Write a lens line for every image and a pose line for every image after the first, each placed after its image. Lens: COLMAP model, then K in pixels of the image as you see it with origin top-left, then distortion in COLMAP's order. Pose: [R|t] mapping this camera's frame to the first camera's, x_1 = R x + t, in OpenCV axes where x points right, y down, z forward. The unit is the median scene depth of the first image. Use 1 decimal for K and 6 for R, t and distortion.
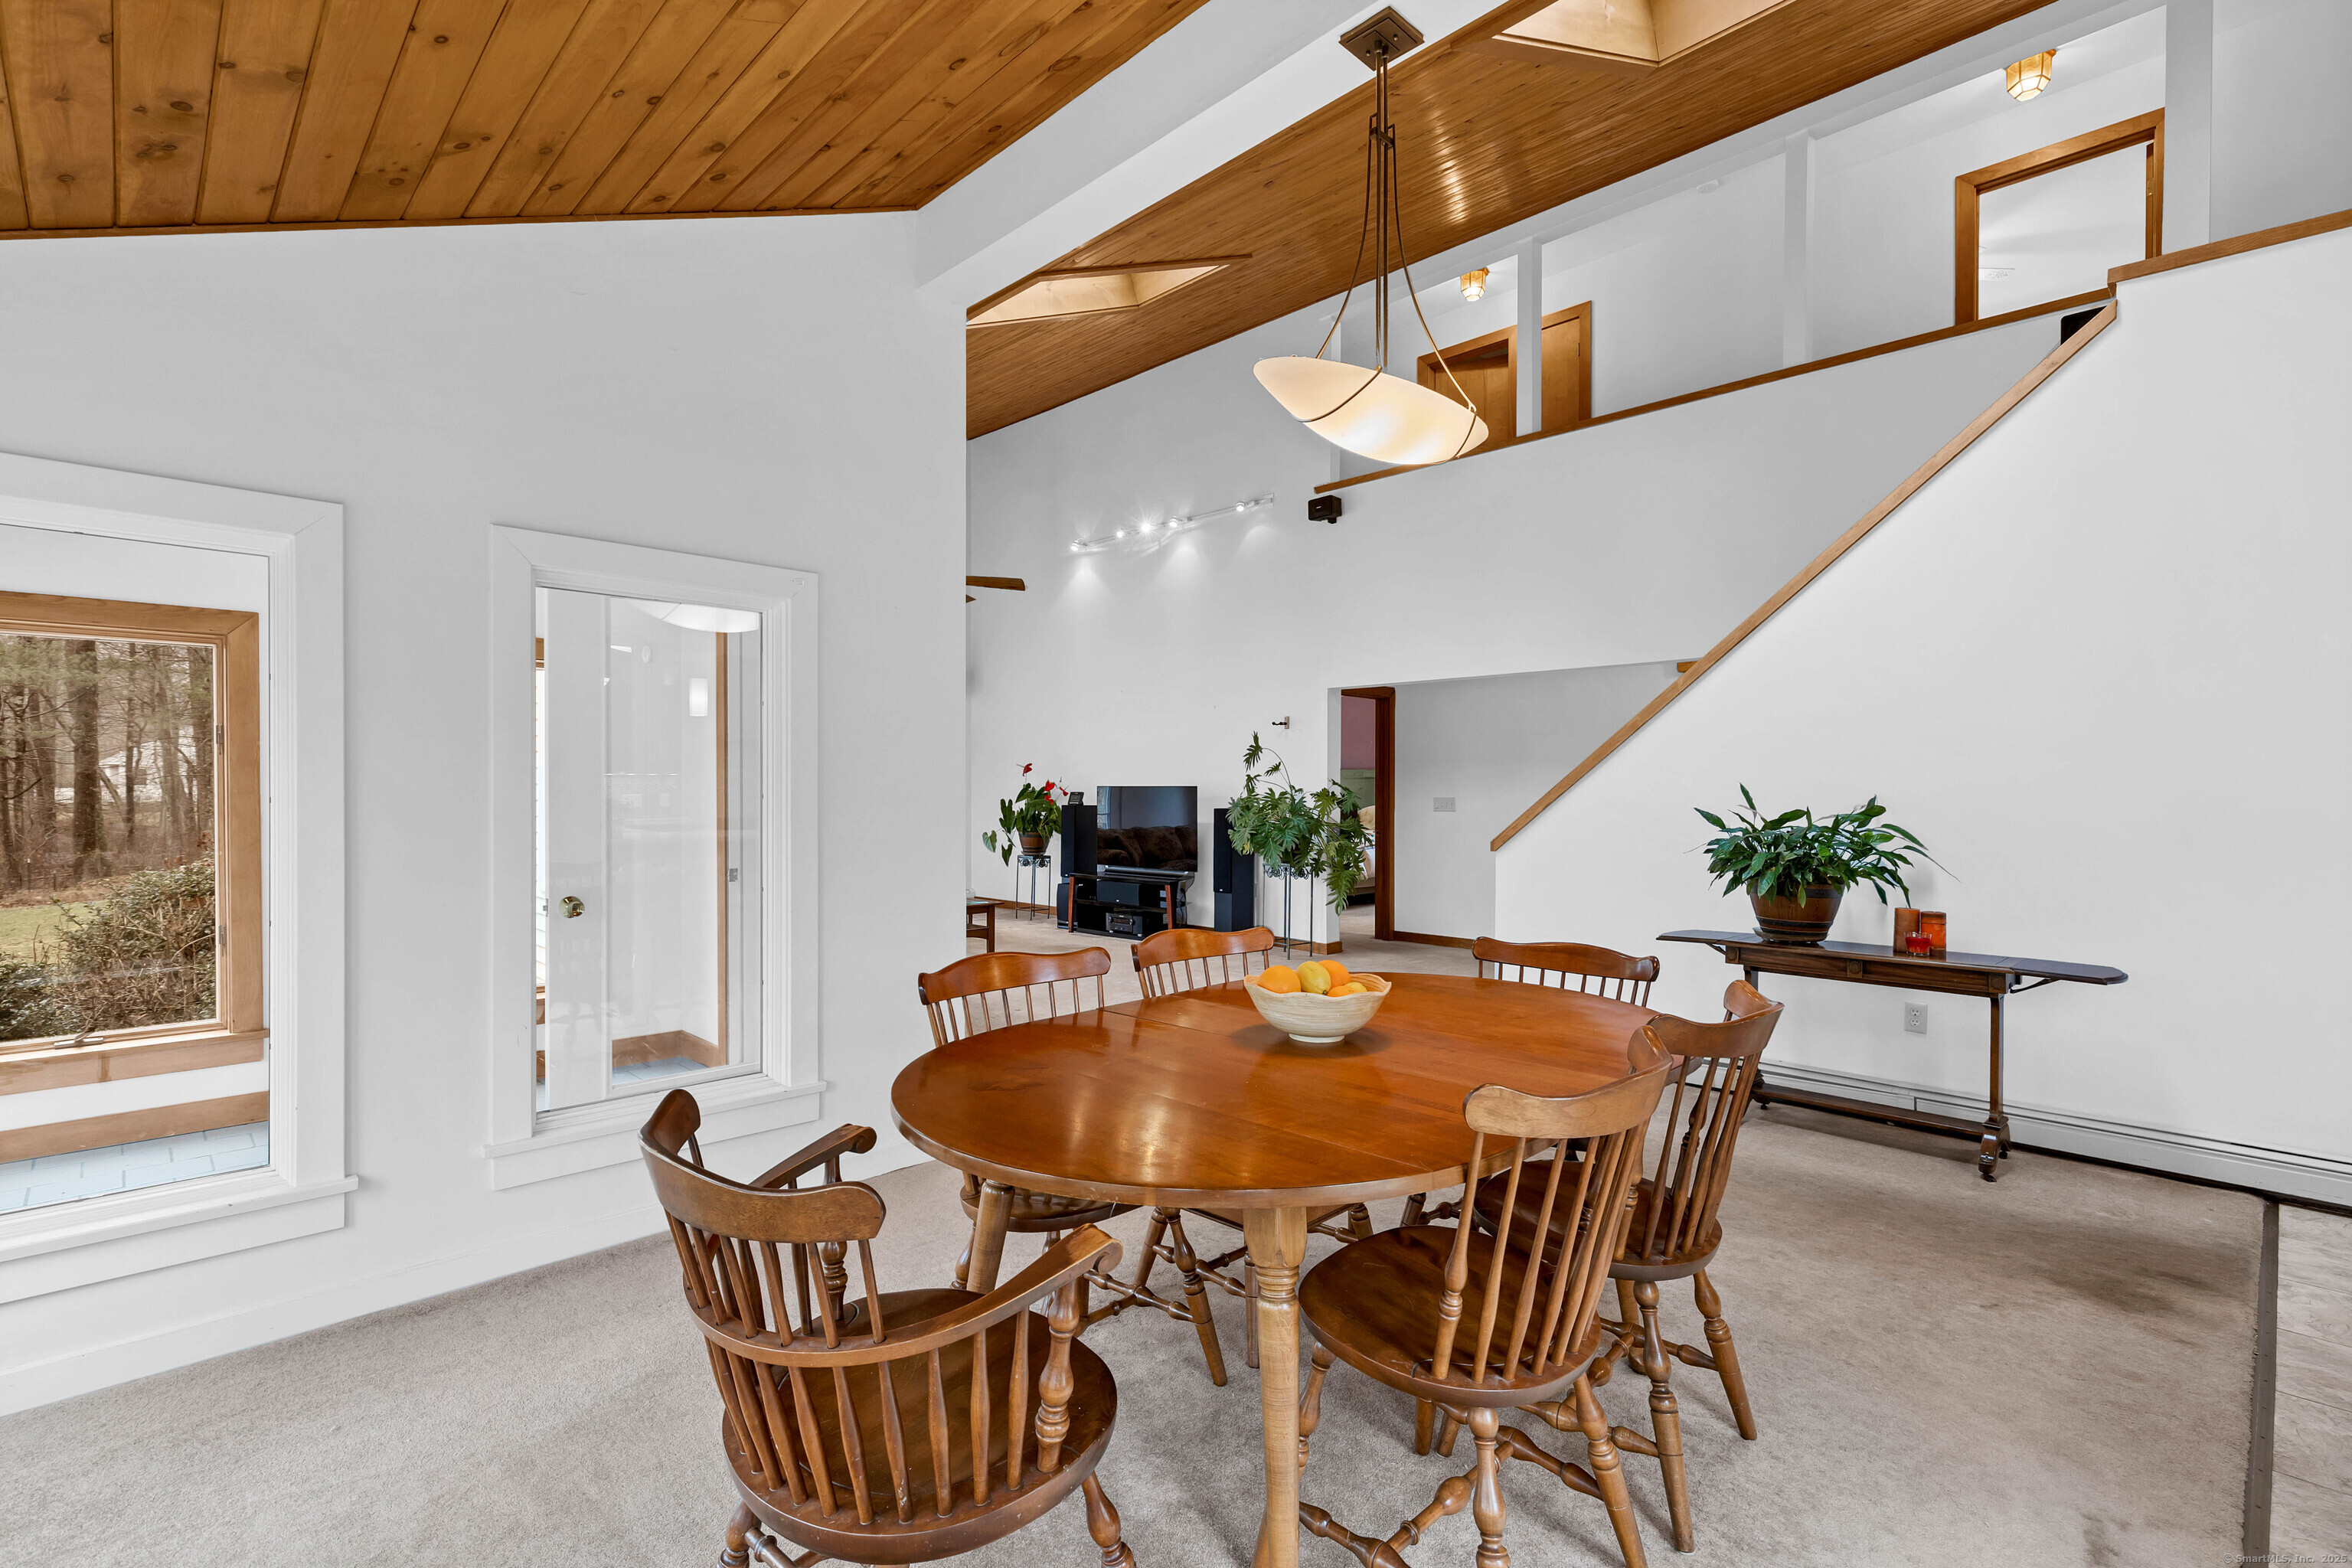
lens RADIAL K [[1095.9, 0, 1186.7], [0, 1095.9, 789.7], [0, 0, 1]] dist [0.015958, -0.002739]
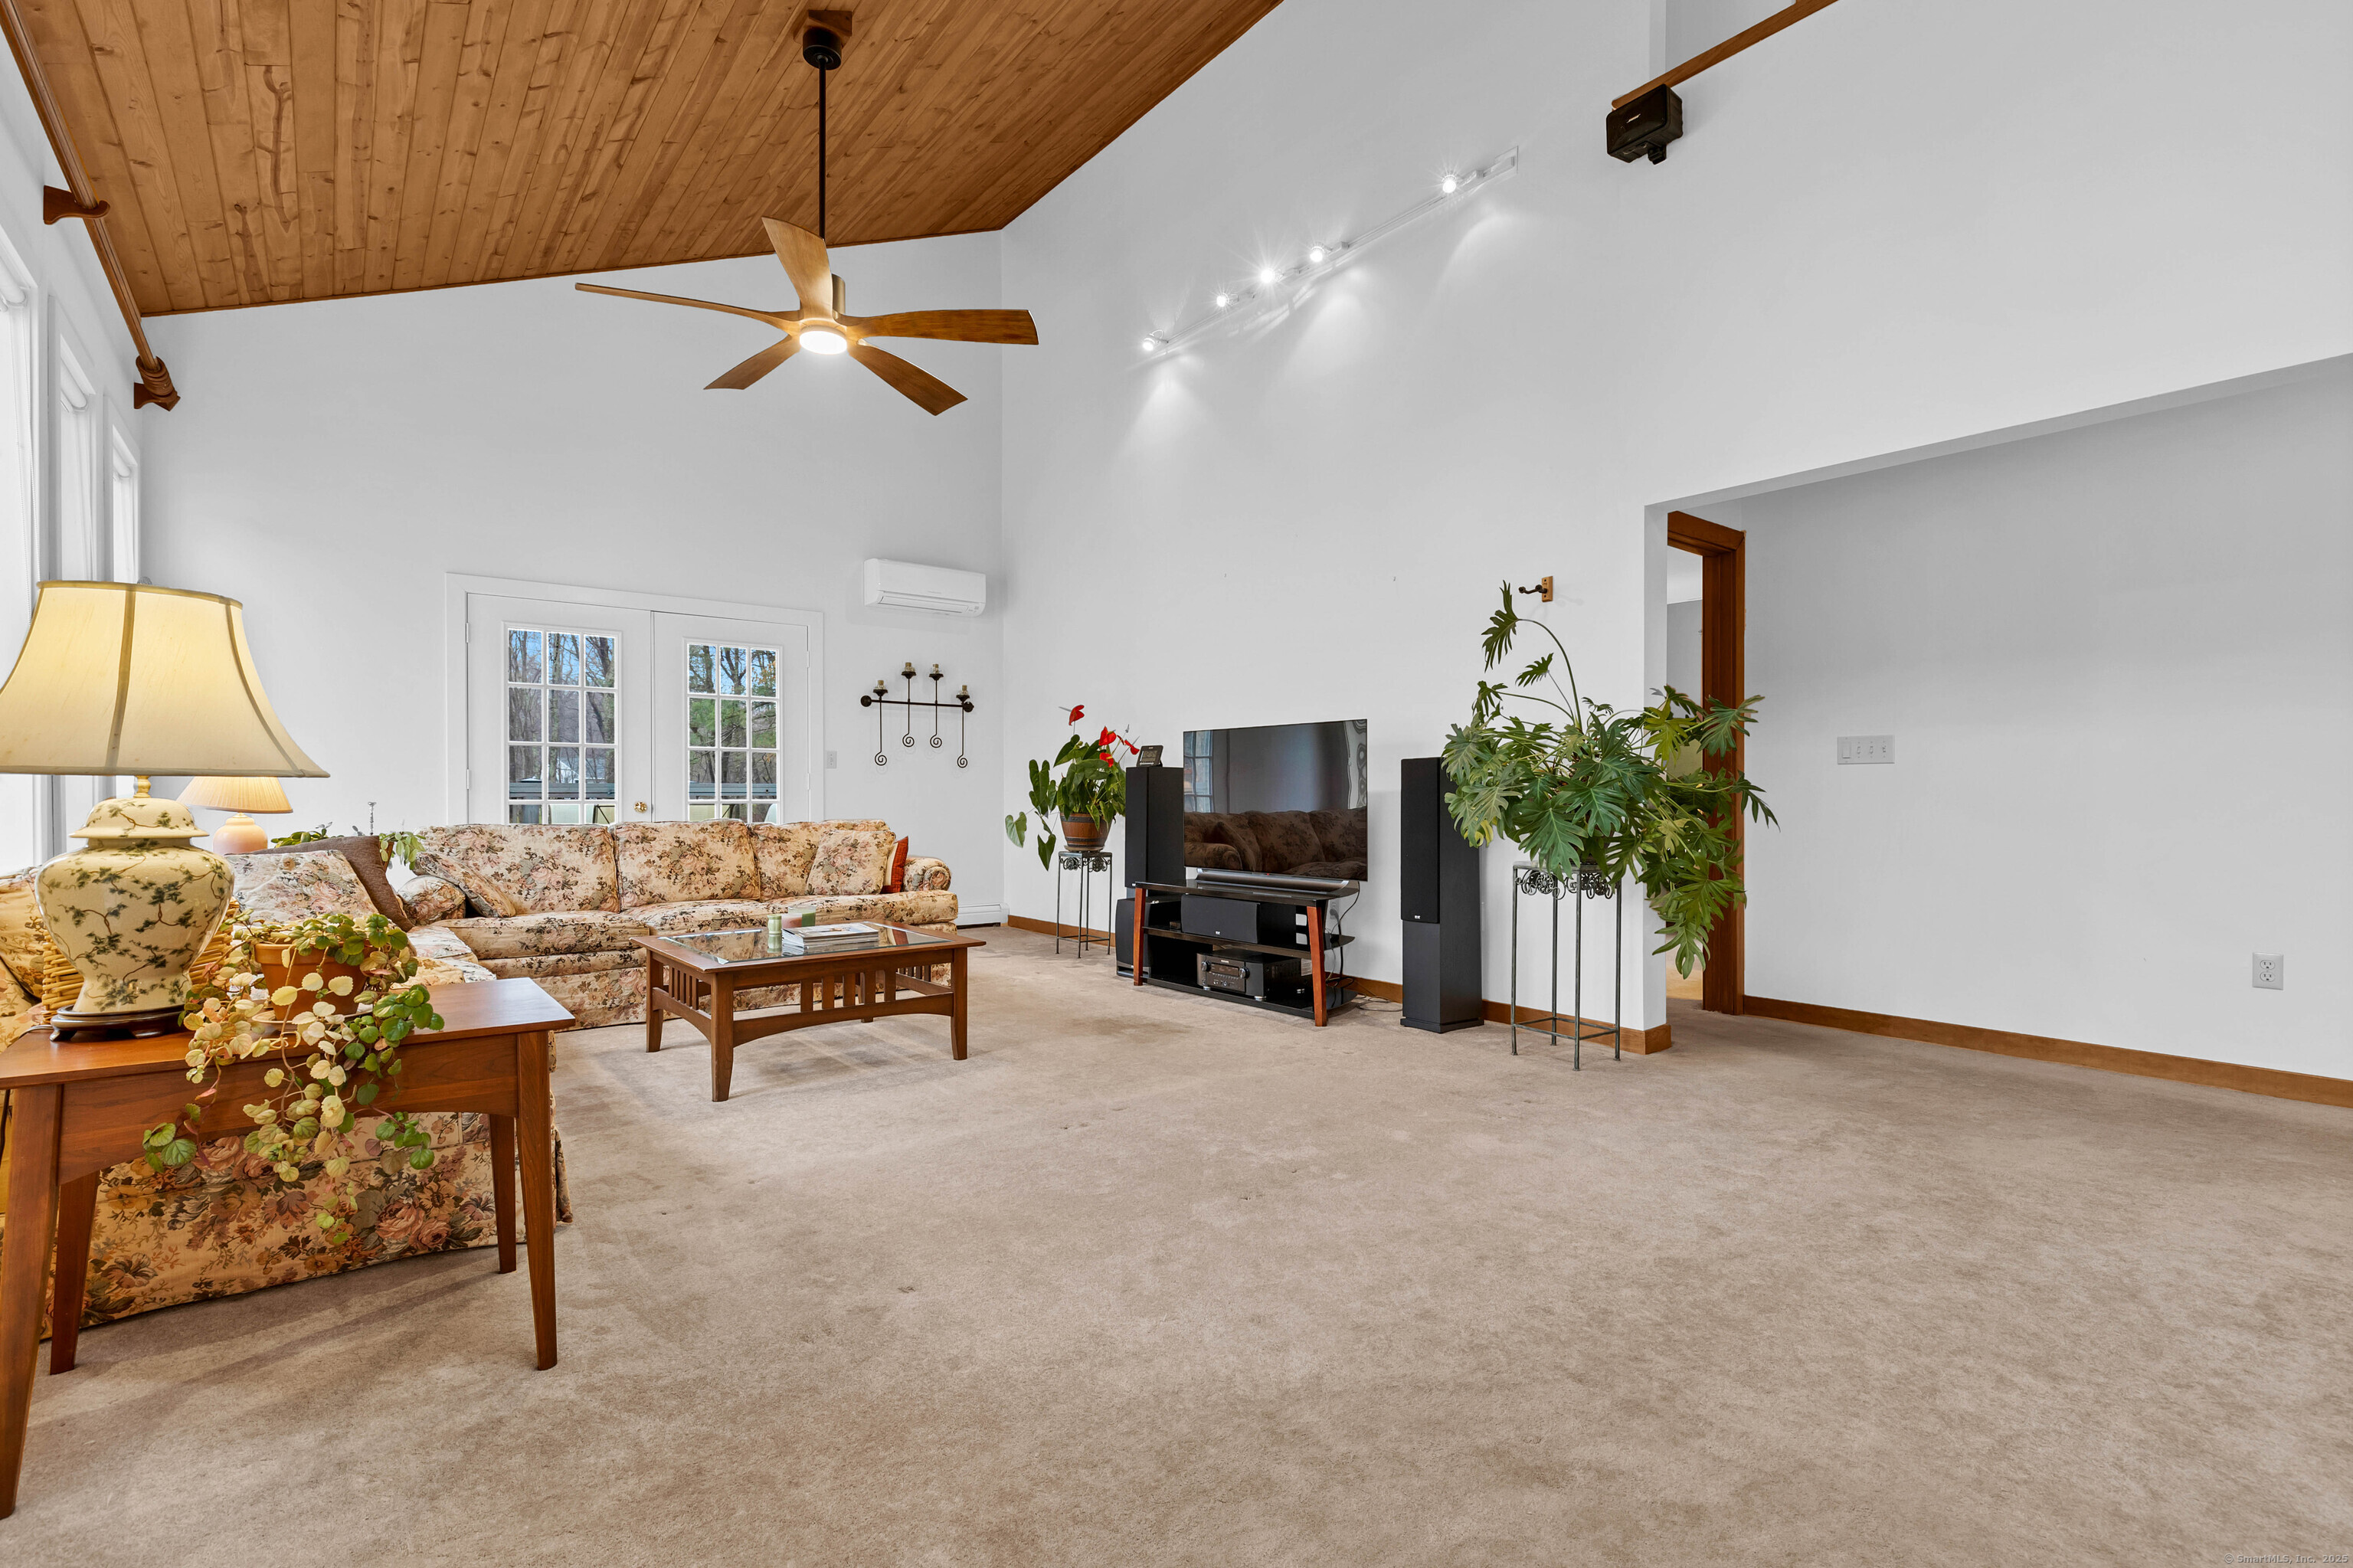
lens RADIAL K [[1096.4, 0, 1186.8], [0, 1096.4, 800.2], [0, 0, 1]] dist [0.015958, -0.002739]
pose [[0.994742, -0.002540, -0.102386, -0.021903], [0.003090, 0.999982, 0.005216, 0.031779], [0.102371, -0.005505, 0.994731, 0.447952]]
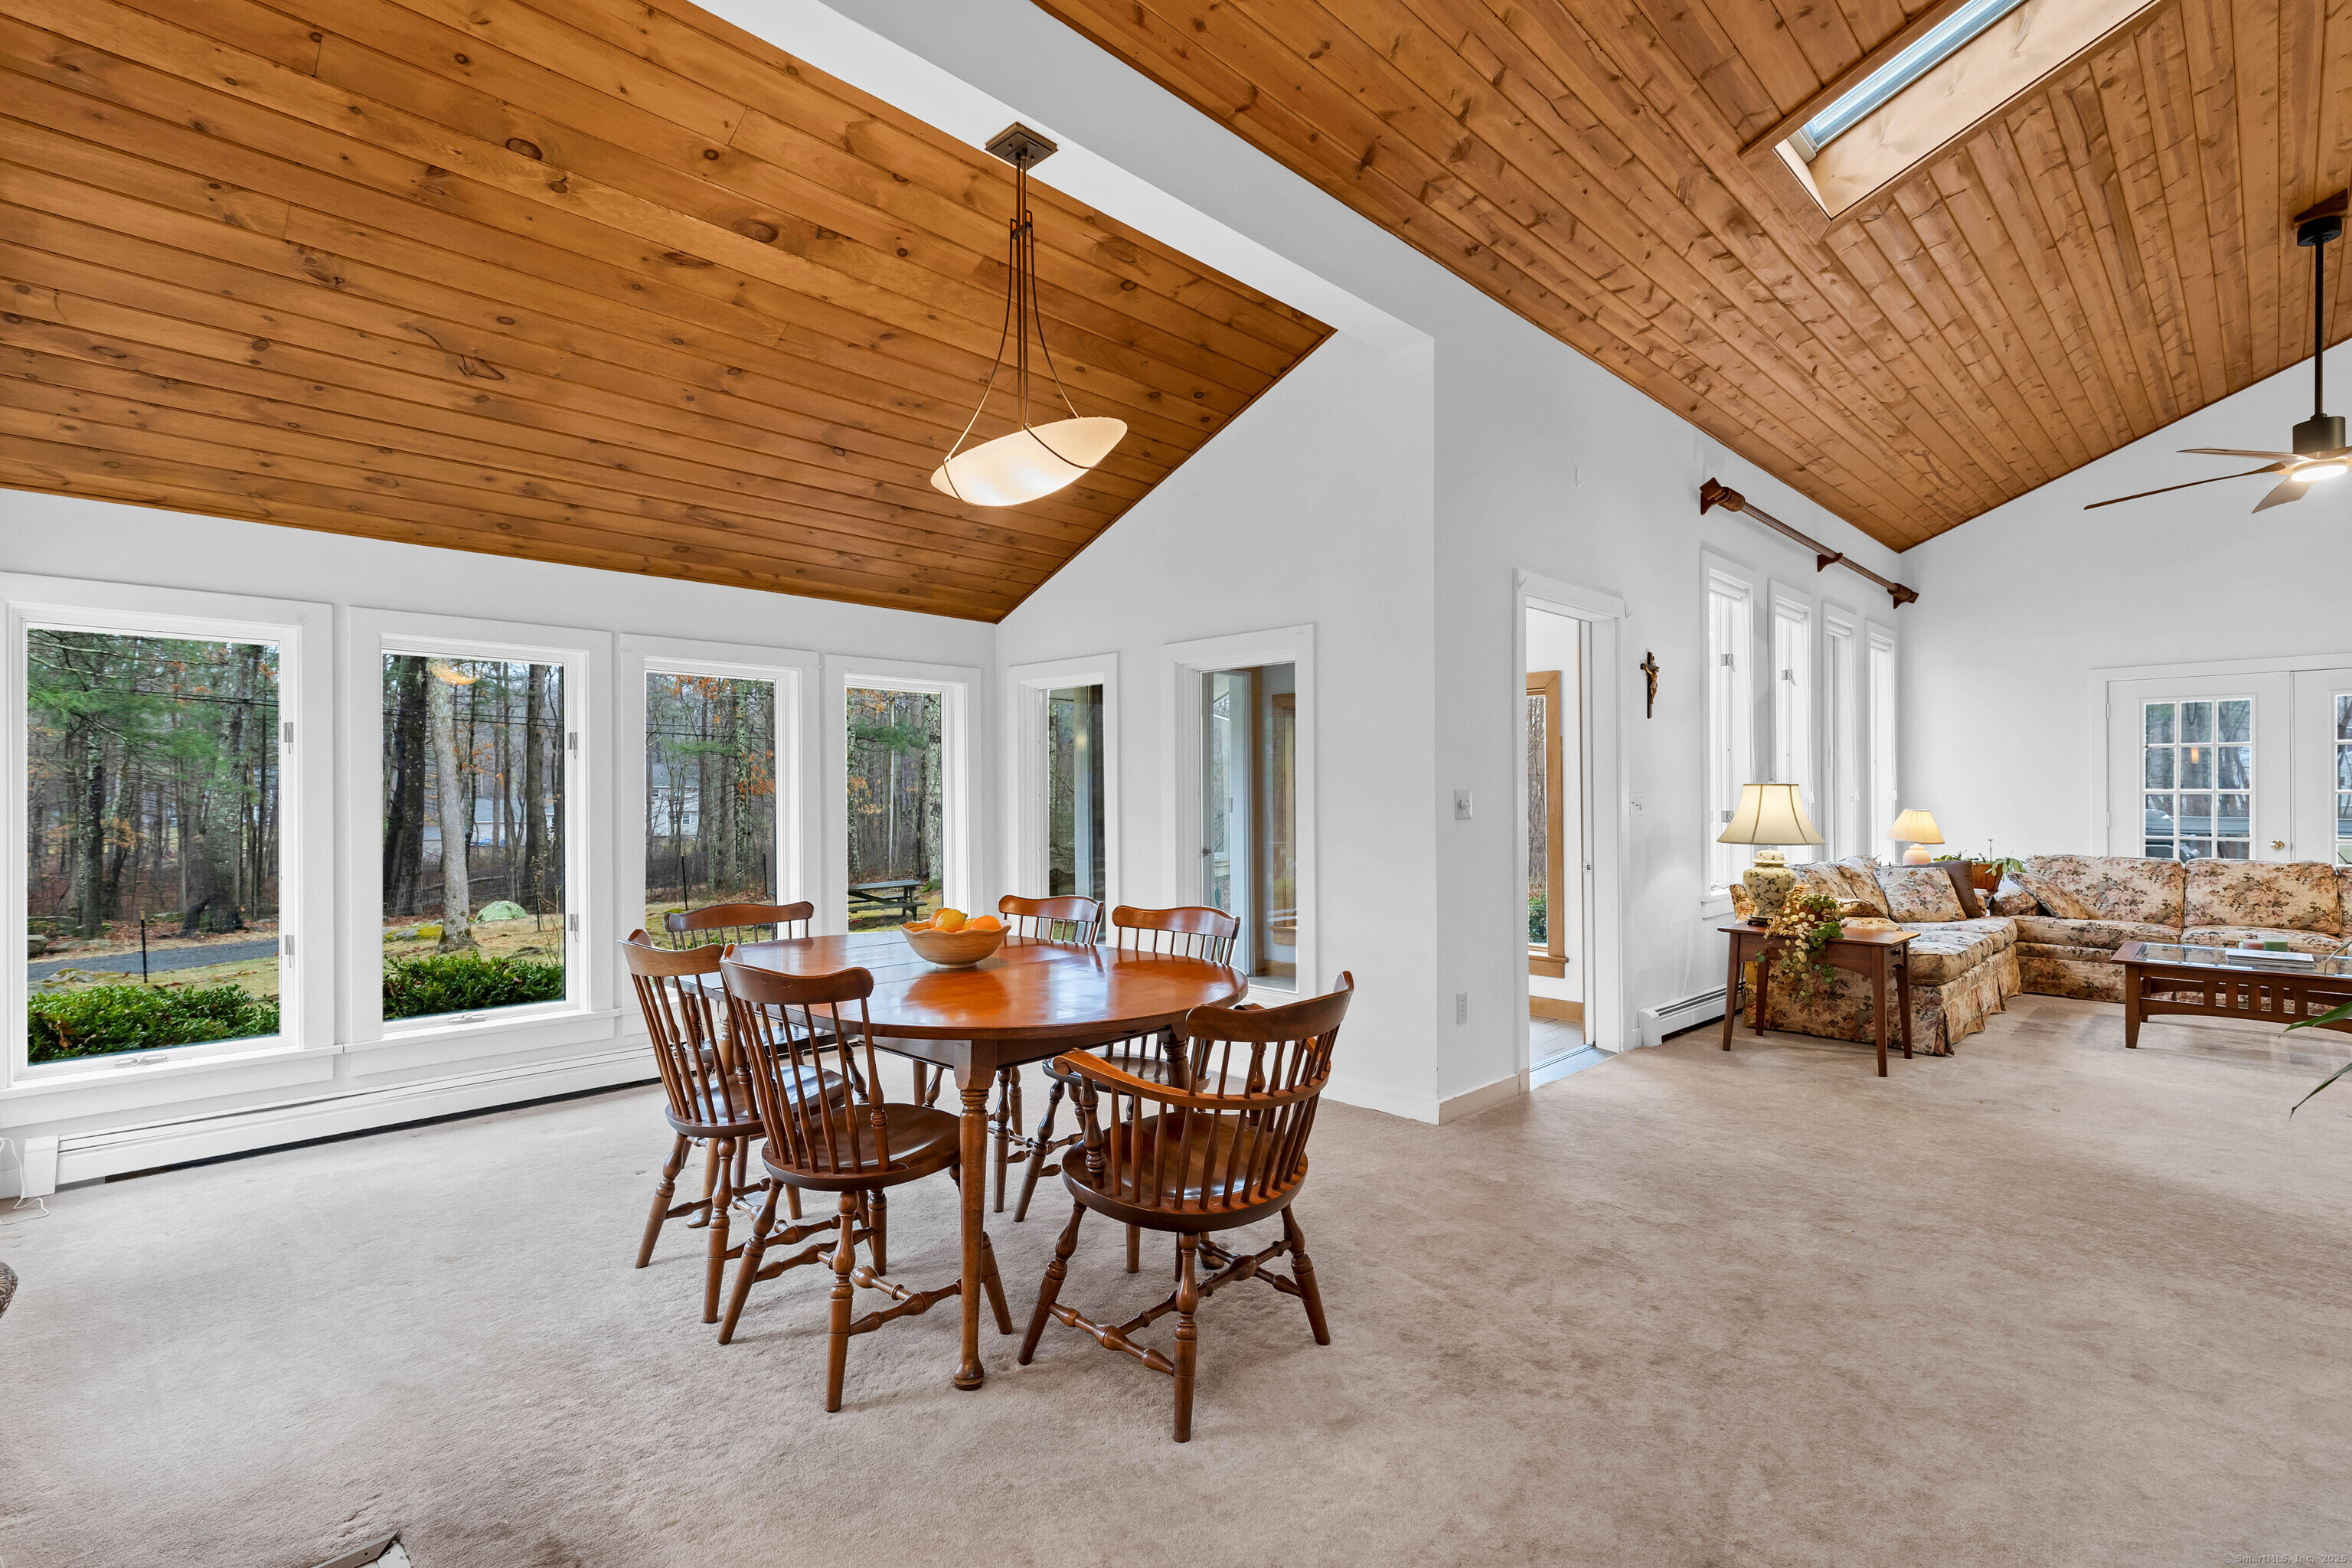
lens RADIAL K [[1095.9, 0, 1170.2], [0, 1095.9, 783.6], [0, 0, 1]] dist [0.015958, -0.002739]
pose [[0.015622, -0.015756, -0.999754, 0.350409], [0.001510, 0.999875, -0.015734, 0.006111], [0.999877, -0.001264, 0.015644, 0.296748]]
